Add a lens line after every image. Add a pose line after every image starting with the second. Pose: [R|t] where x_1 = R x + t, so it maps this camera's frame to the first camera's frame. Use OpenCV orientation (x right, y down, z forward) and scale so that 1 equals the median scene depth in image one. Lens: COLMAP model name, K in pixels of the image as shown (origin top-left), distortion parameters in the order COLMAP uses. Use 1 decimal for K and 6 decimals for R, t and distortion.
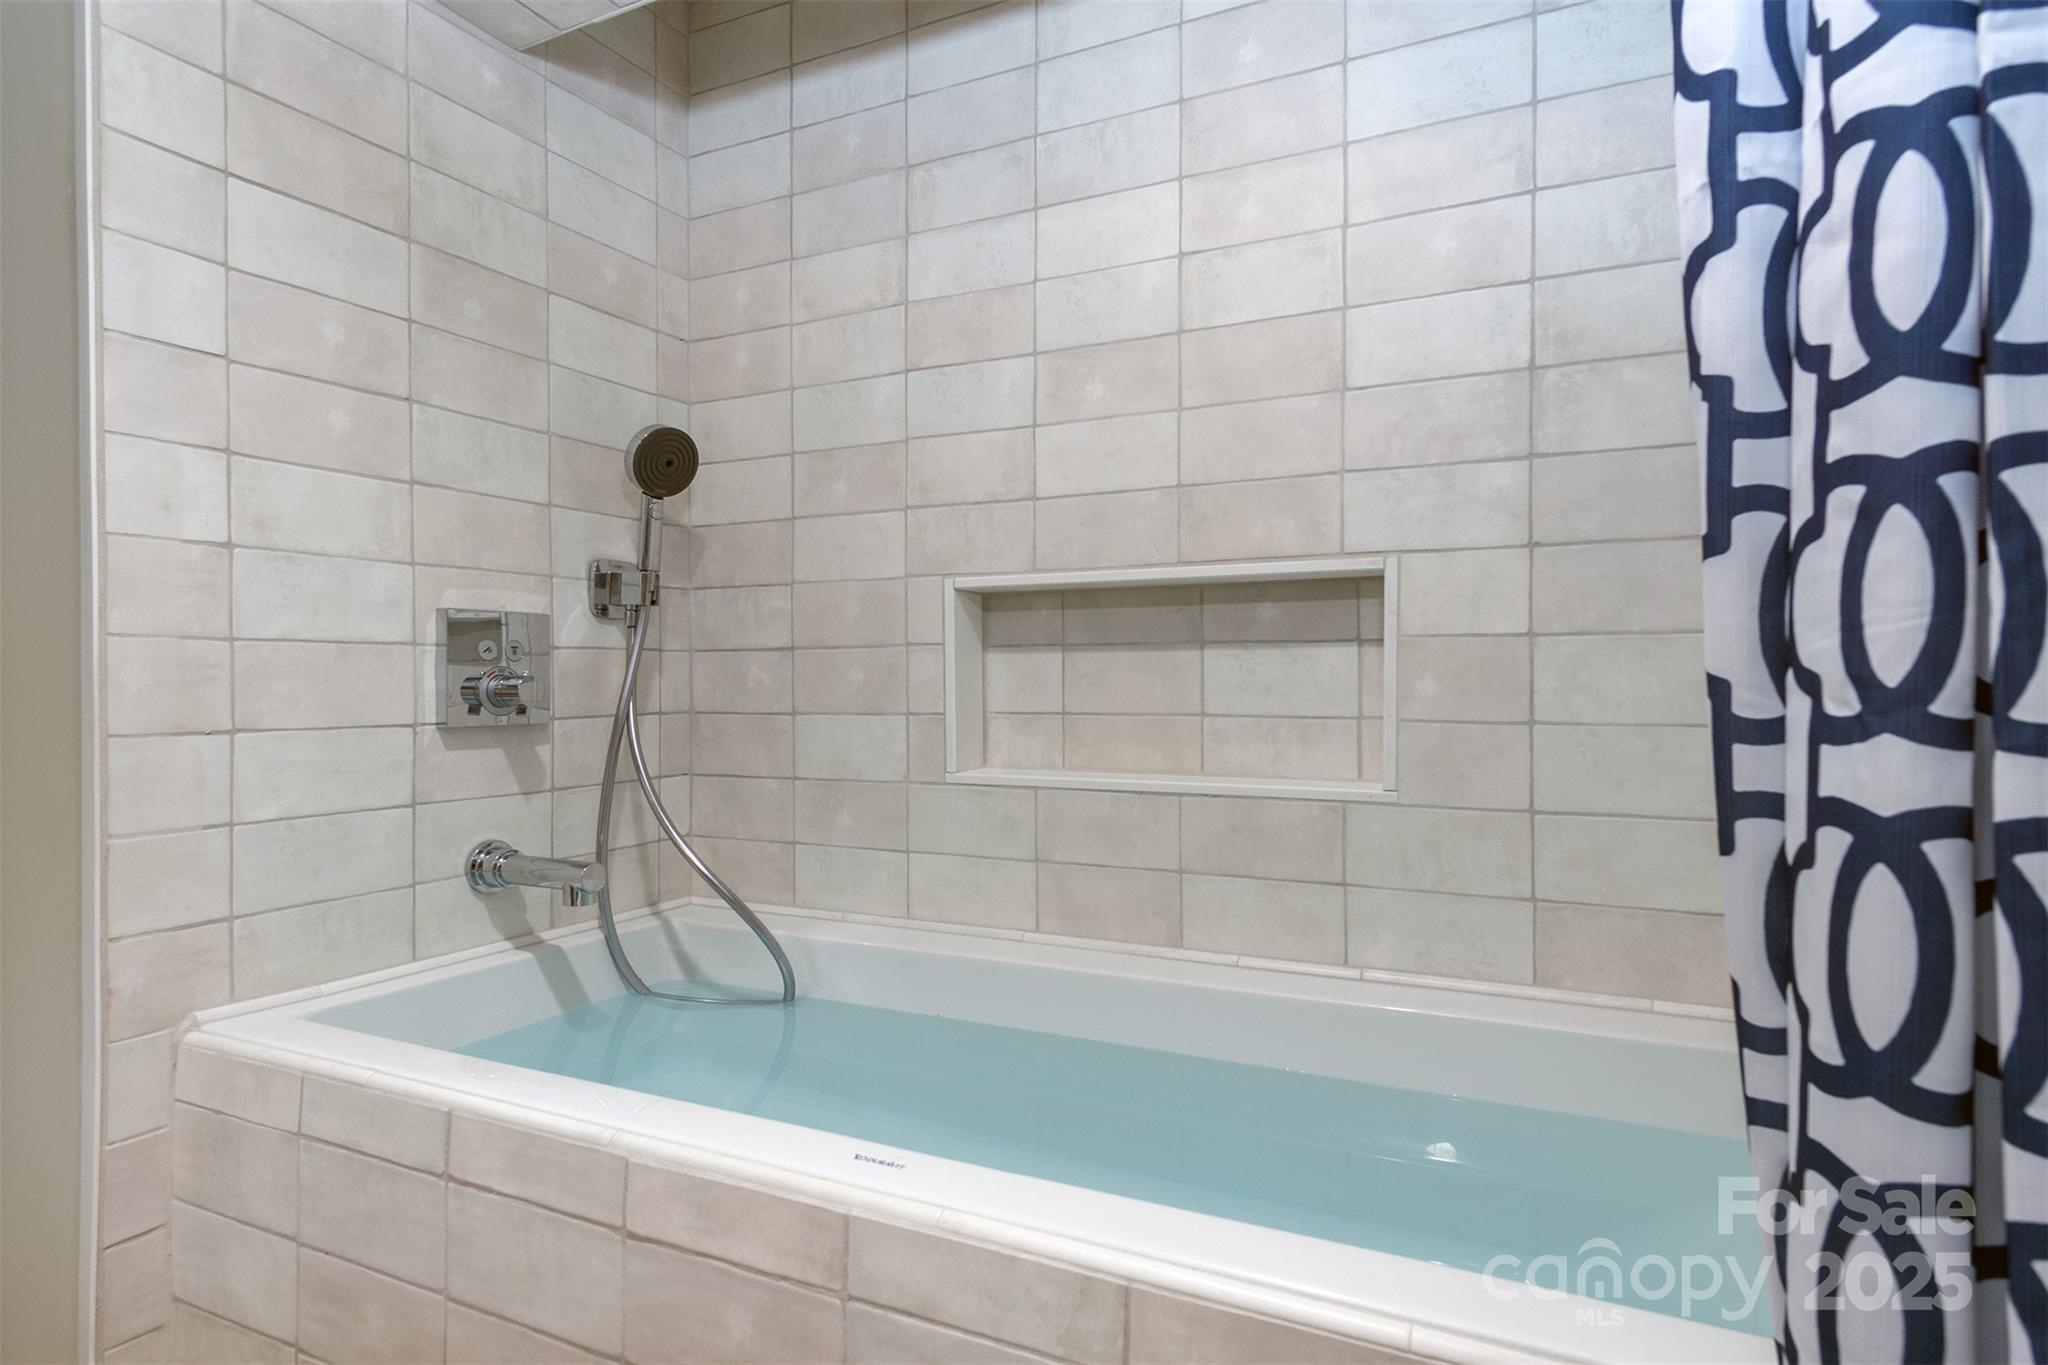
lens RADIAL K [[1077.1, 0, 1017.8], [0, 1077.1, 683.4], [0, 0, 1]] dist [0.002866, 0.001547]
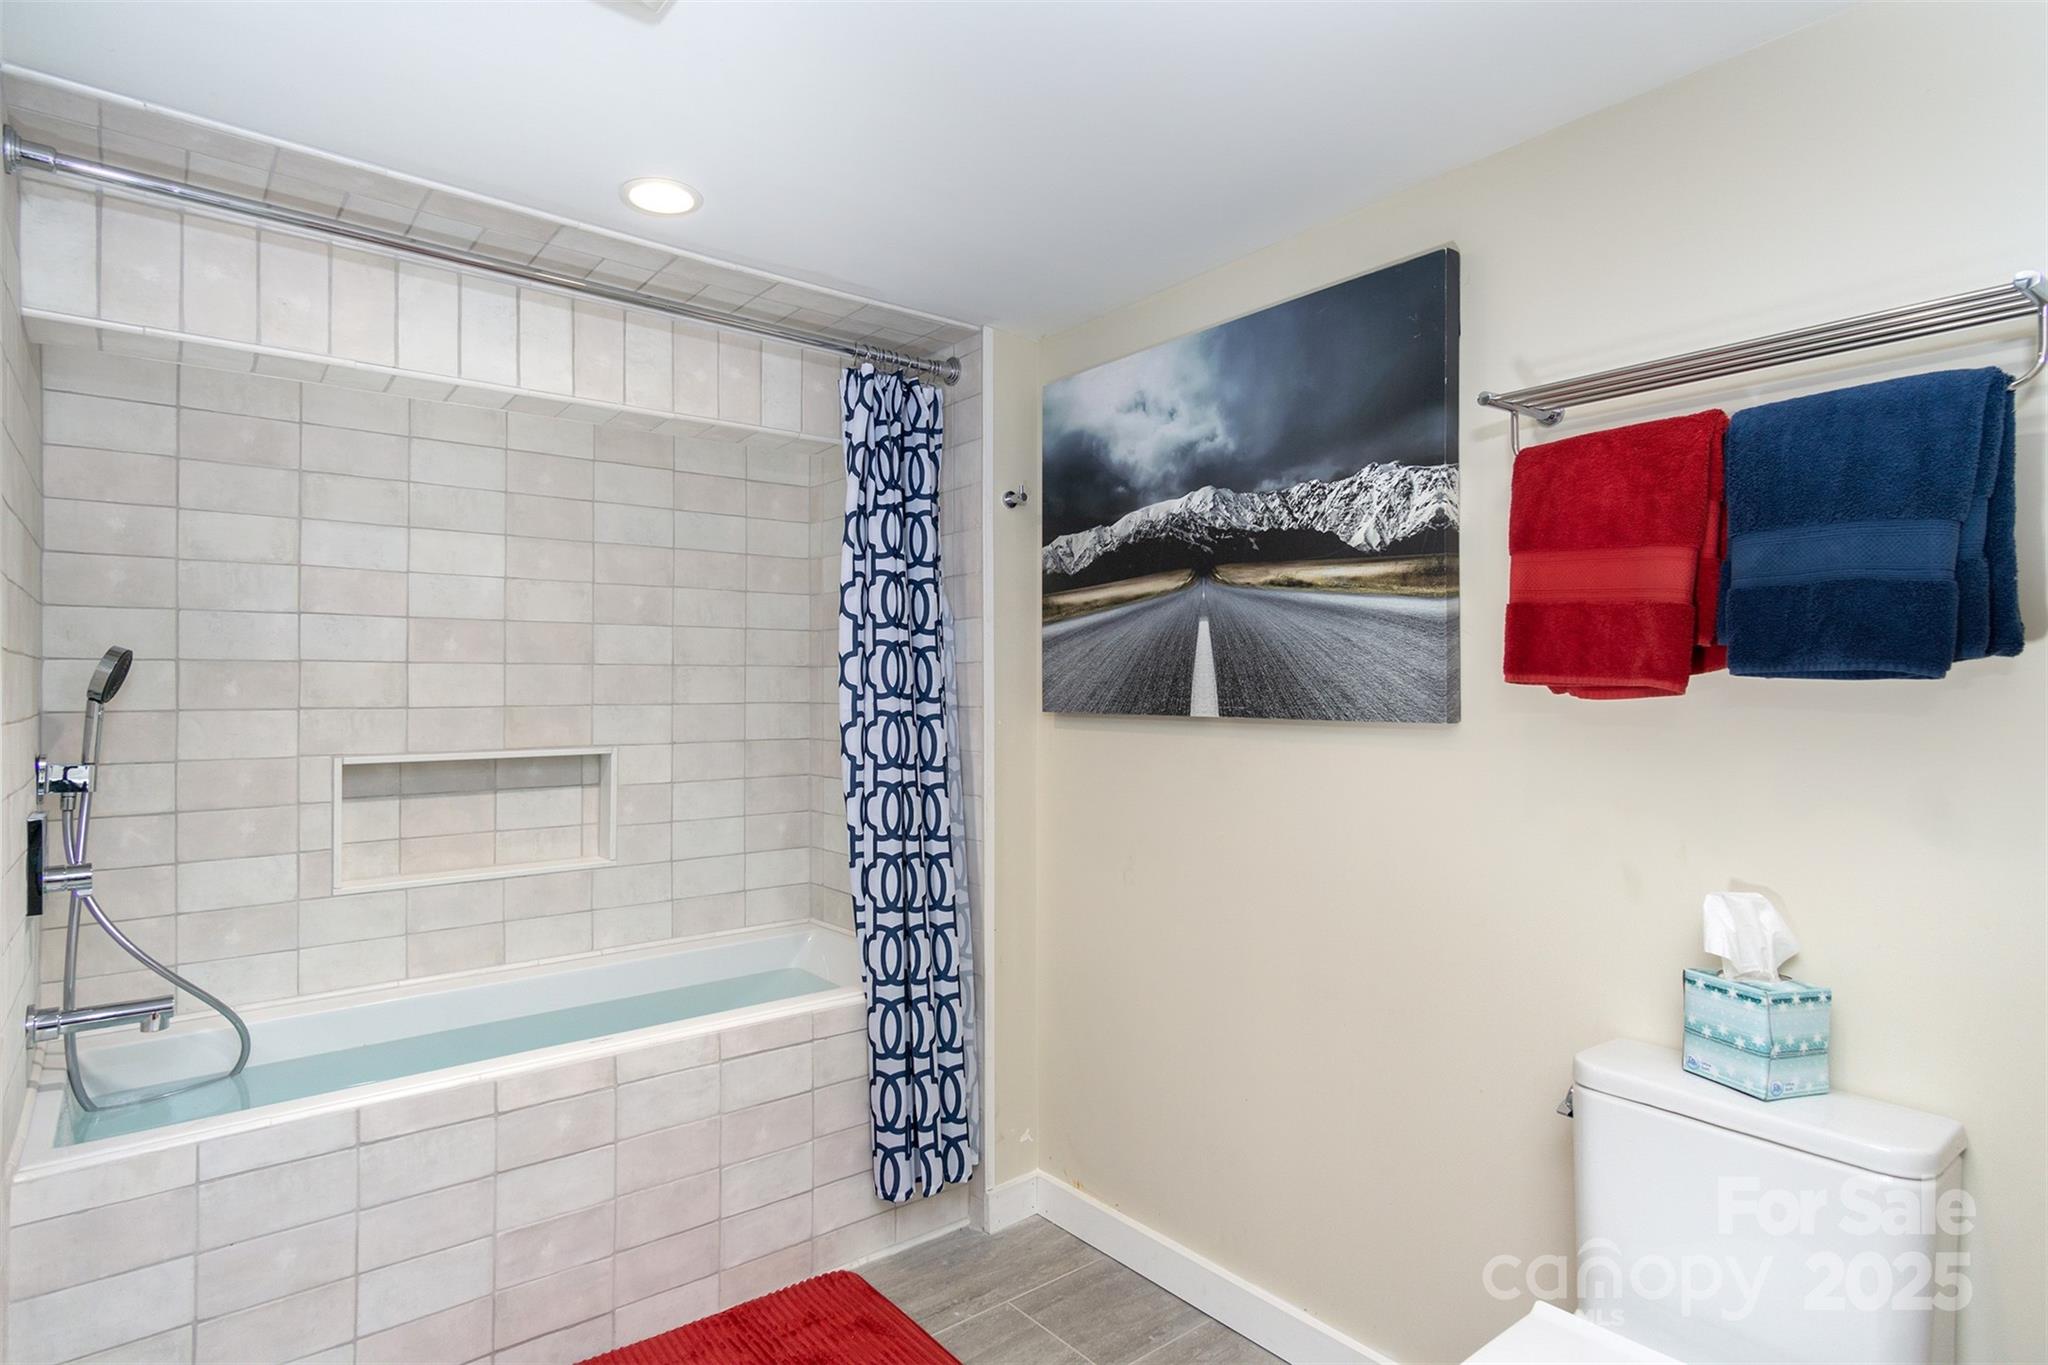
lens RADIAL K [[1077.1, 0, 1017.8], [0, 1077.1, 683.4], [0, 0, 1]] dist [0.002866, 0.001547]
pose [[0.392744, 0.012181, 0.919567, -1.101822], [-0.001549, 0.999920, -0.012584, -0.188917], [-0.919647, 0.003518, 0.392731, -0.464179]]
